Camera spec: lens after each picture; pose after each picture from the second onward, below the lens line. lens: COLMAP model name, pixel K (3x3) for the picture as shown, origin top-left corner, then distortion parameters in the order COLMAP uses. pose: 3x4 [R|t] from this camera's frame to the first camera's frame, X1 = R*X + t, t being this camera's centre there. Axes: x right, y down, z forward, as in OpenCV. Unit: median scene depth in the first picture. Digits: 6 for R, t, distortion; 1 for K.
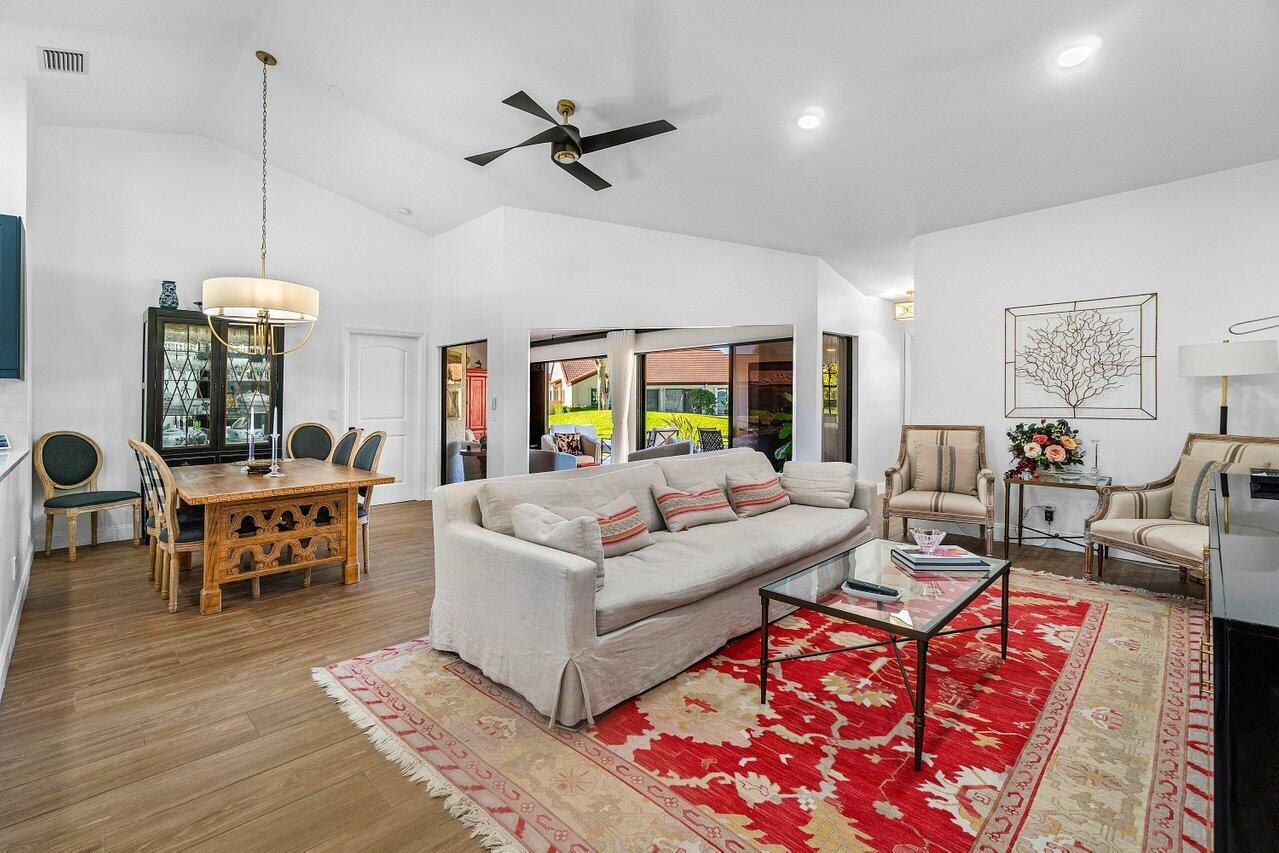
lens RADIAL K [[587.1, 0, 630.2], [0, 587.1, 382.5], [0, 0, 1]] dist [-0.001184, 0.000274]
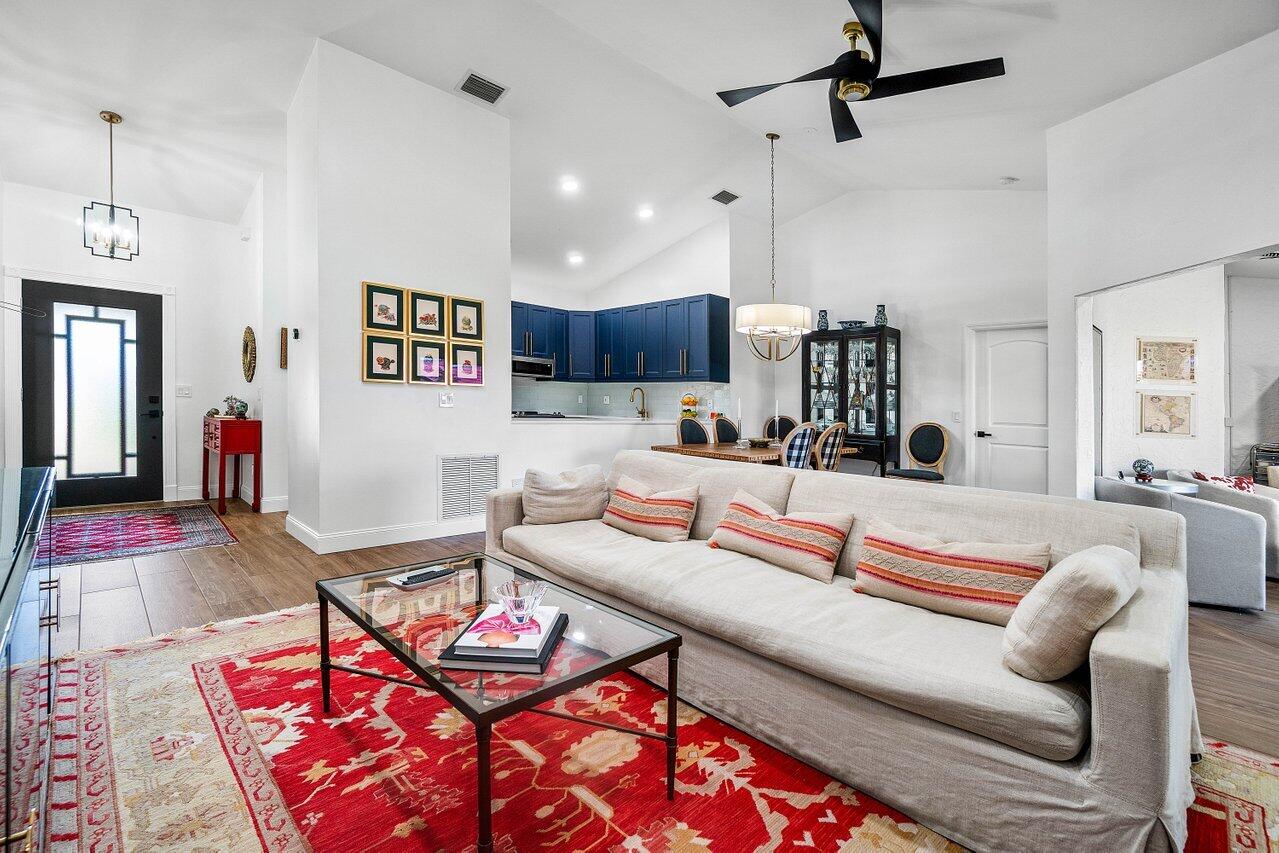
lens RADIAL K [[587.1, 0, 658.6], [0, 587.1, 388.7], [0, 0, 1]] dist [-0.001184, 0.000274]
pose [[-0.012309, -0.011704, -0.999856, 1.525312], [-0.002324, 0.999929, -0.011676, 0.073496], [0.999922, 0.002180, -0.012335, 1.576310]]
